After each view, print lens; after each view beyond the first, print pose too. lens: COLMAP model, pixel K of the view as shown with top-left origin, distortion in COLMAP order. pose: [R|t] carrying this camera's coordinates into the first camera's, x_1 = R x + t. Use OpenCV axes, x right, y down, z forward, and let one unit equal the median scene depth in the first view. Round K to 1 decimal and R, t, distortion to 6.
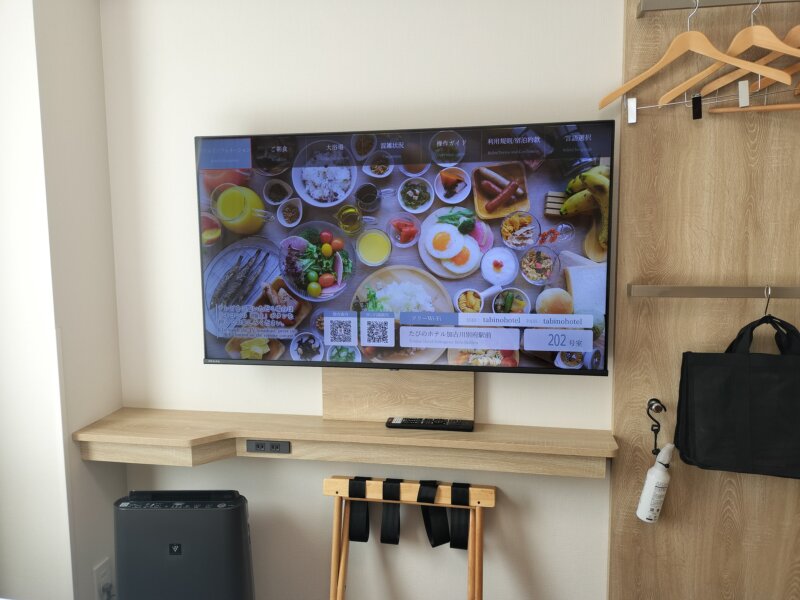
lens RADIAL K [[612.6, 0, 400.0], [0, 612.6, 300.0], [0, 0, 1]] dist [0.089115, -0.144891]
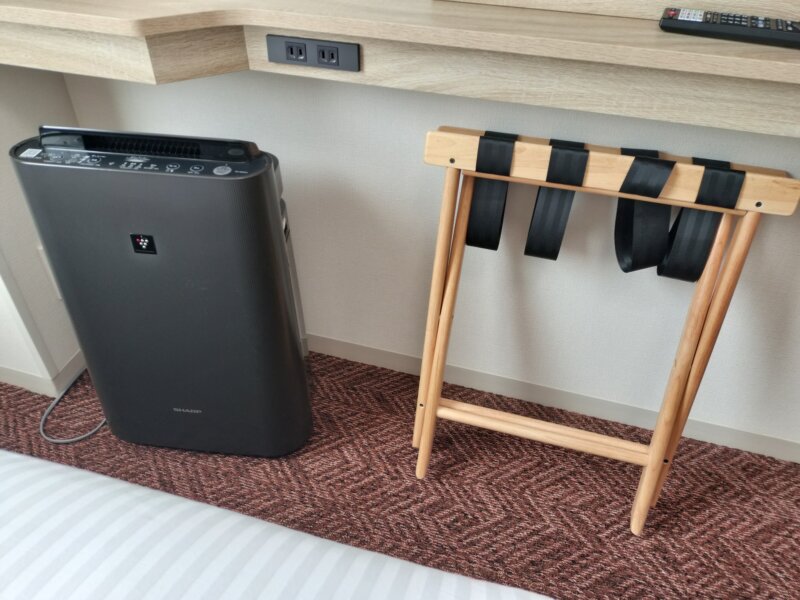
lens RADIAL K [[612.6, 0, 400.0], [0, 612.6, 300.0], [0, 0, 1]] dist [0.089115, -0.144891]
pose [[0.994351, 0.087531, -0.060035, -0.105992], [-0.042559, 0.846952, 0.529963, 0.146930], [0.097235, -0.524414, 0.845893, 0.522046]]
